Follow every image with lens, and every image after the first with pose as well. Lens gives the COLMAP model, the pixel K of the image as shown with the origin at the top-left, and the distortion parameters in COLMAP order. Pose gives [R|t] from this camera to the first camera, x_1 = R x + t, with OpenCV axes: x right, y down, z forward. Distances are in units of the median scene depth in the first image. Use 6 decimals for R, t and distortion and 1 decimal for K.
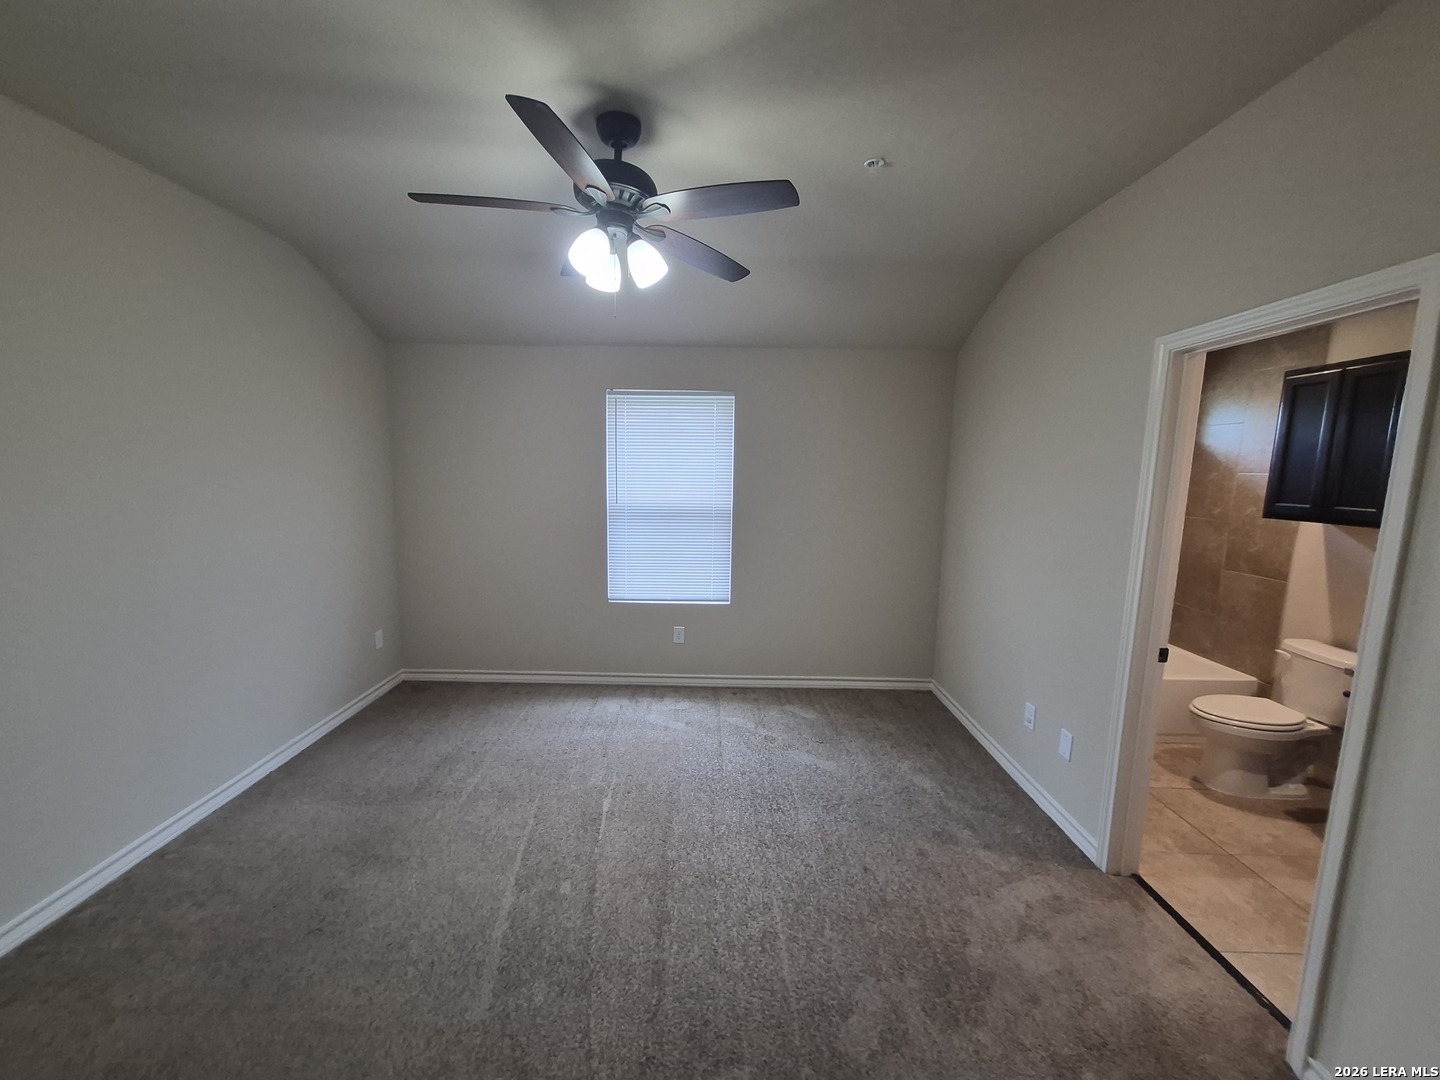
lens RADIAL K [[570.7, 0, 715.8], [0, 570.7, 551.7], [0, 0, 1]] dist [0.008611, -0.000129]
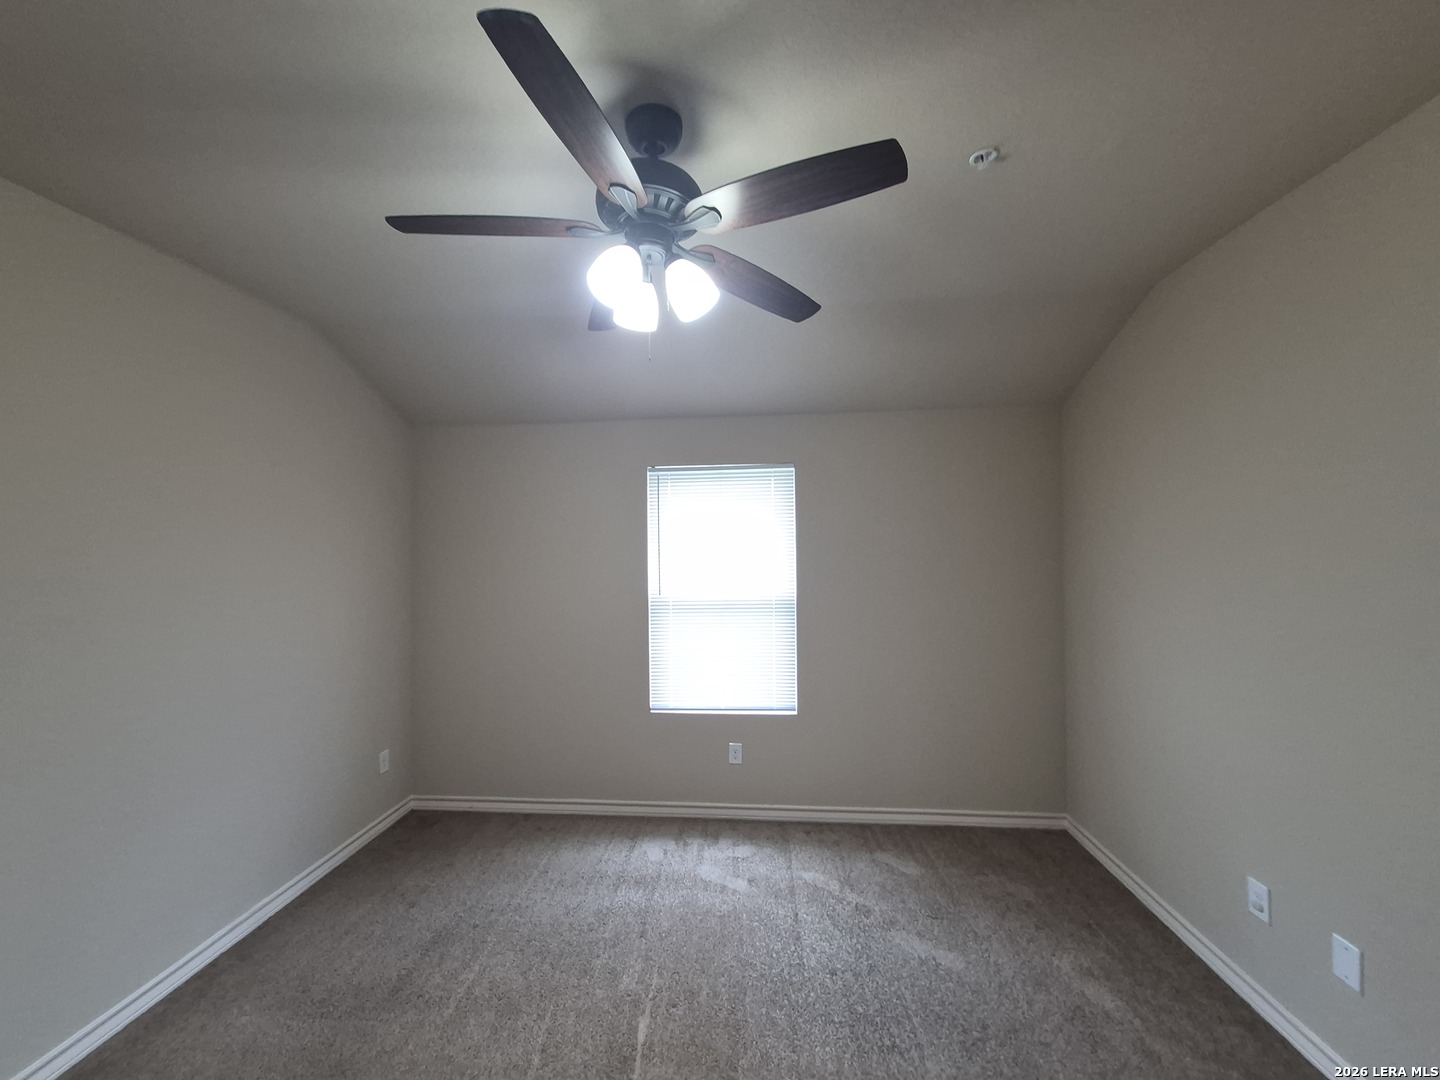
lens RADIAL K [[570.7, 0, 715.8], [0, 570.7, 551.7], [0, 0, 1]] dist [0.008611, -0.000129]
pose [[0.996374, -0.029162, -0.079933, -0.025356], [0.017598, 0.989749, -0.141731, -0.034524], [0.083247, 0.139810, 0.986673, 0.204624]]
